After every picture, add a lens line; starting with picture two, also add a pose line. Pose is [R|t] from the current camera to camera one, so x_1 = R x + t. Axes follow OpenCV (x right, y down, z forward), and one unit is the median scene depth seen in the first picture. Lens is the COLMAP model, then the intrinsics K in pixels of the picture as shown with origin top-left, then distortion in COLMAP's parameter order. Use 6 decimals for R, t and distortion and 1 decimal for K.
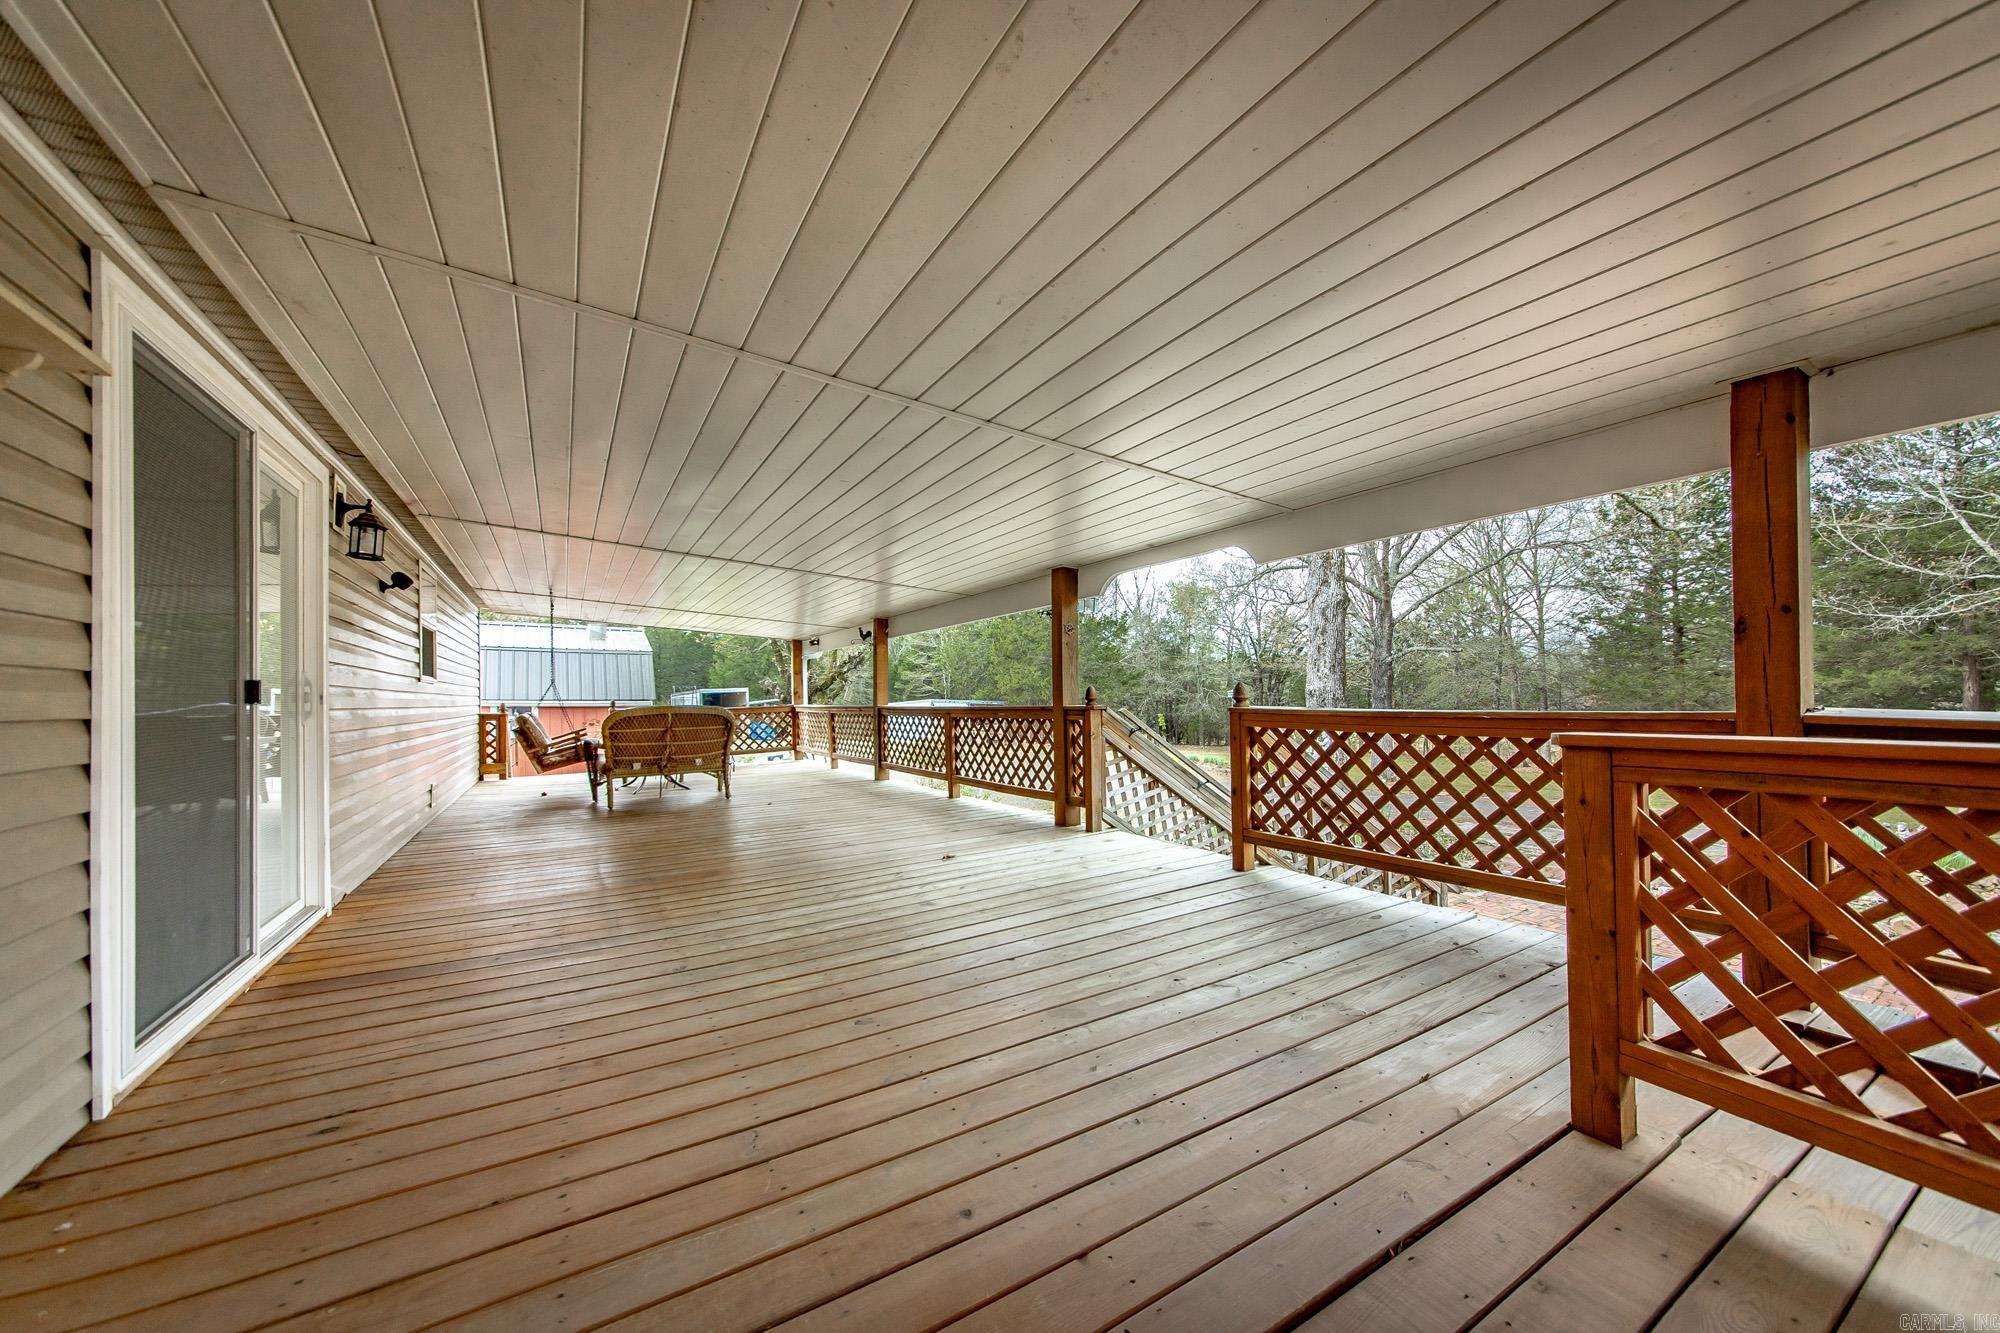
lens RADIAL K [[723.3, 0, 998.3], [0, 723.3, 687.0], [0, 0, 1]] dist [0.000161, -0.000001]
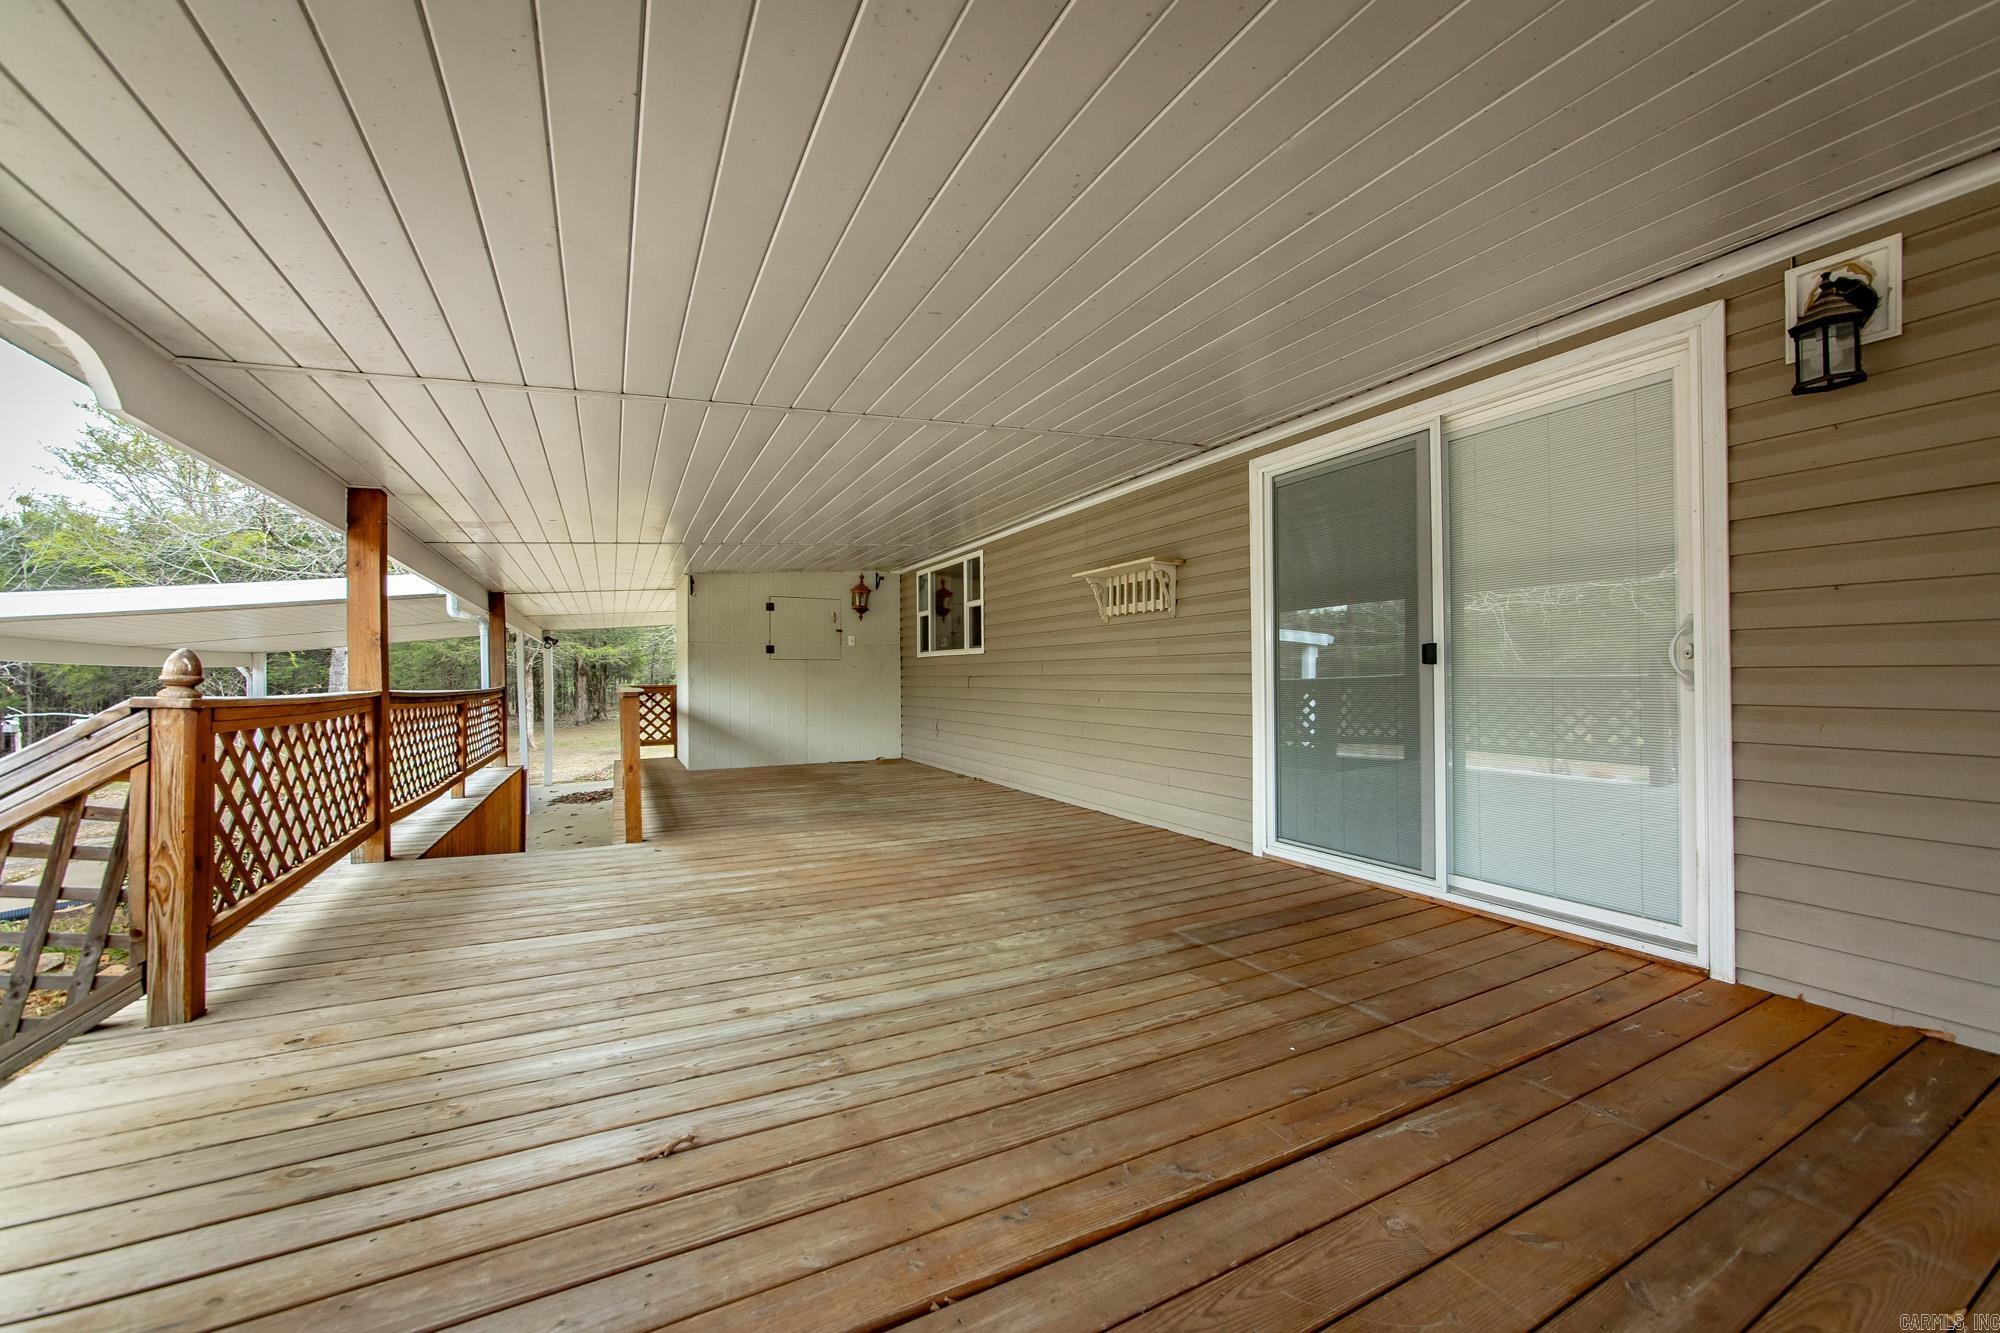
lens RADIAL K [[723.3, 0, 998.3], [0, 723.3, 687.0], [0, 0, 1]] dist [0.000161, -0.000001]
pose [[-0.997918, 0.021612, 0.060771, -0.285608], [0.021009, 0.999724, -0.010548, 0.040247], [-0.060983, -0.009250, -0.998096, 1.537637]]
